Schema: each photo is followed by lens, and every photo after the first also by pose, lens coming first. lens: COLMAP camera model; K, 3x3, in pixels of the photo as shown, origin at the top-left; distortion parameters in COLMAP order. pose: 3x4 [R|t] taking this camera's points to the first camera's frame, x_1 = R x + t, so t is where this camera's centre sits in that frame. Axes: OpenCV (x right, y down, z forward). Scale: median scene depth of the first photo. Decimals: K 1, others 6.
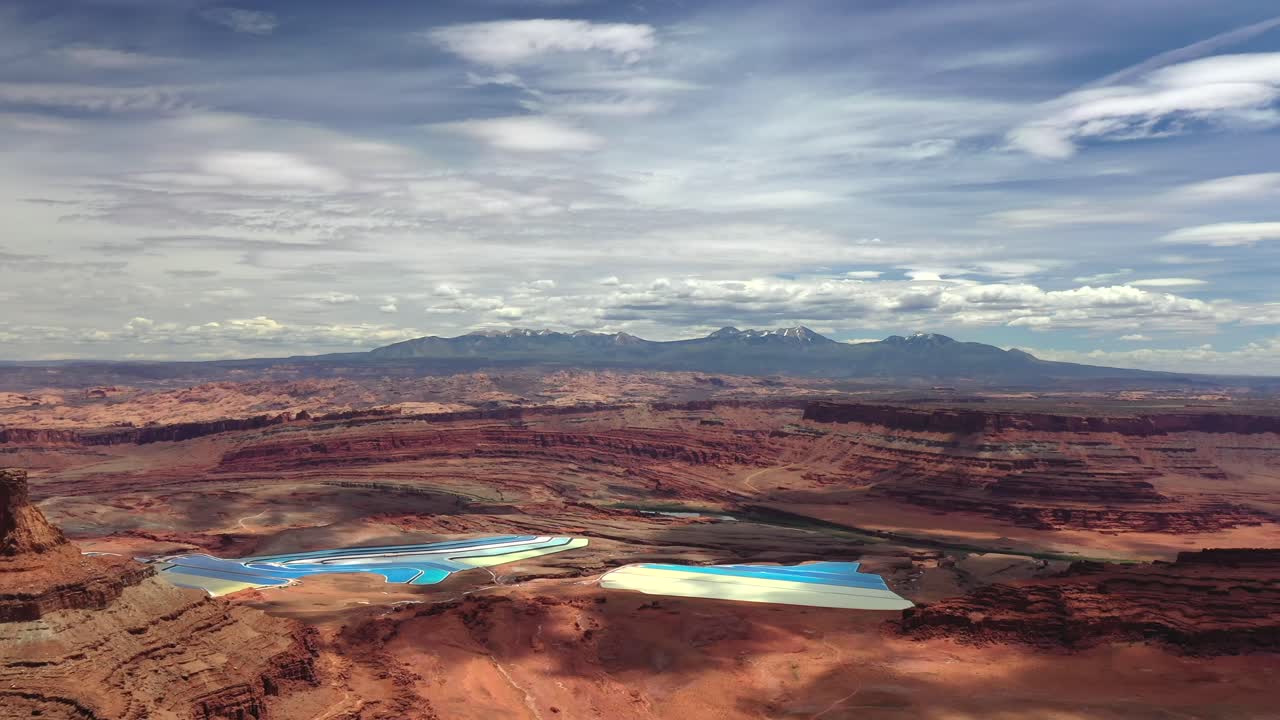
lens RADIAL K [[1132.2, 0, 640.0], [0, 1132.2, 360.0], [0, 0, 1]] dist [0.021645, 0.002468]
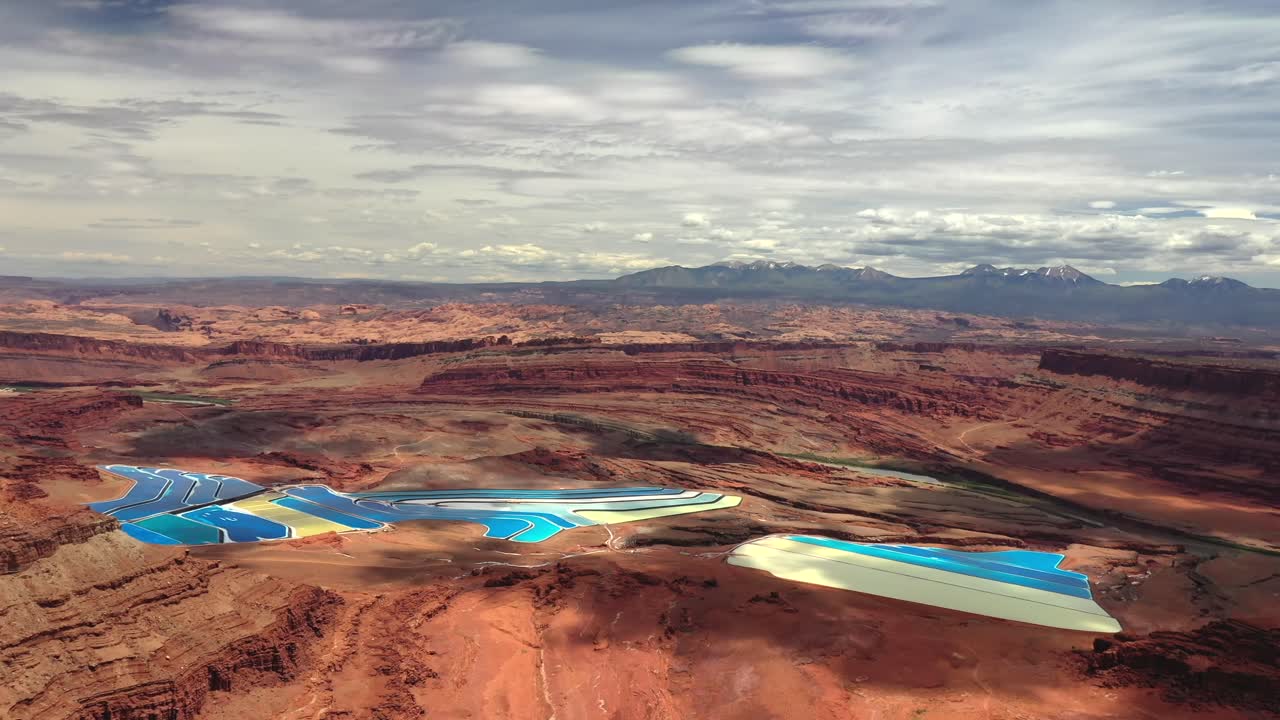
lens RADIAL K [[1092.7, 0, 641.0], [0, 1092.7, 414.7], [0, 0, 1]] dist [0.018828, 0.004577]
pose [[0.971445, 0.058422, -0.229959, 0.040912], [-0.032530, 0.992854, 0.114817, 0.000063], [0.235024, -0.104058, 0.966403, 0.101921]]
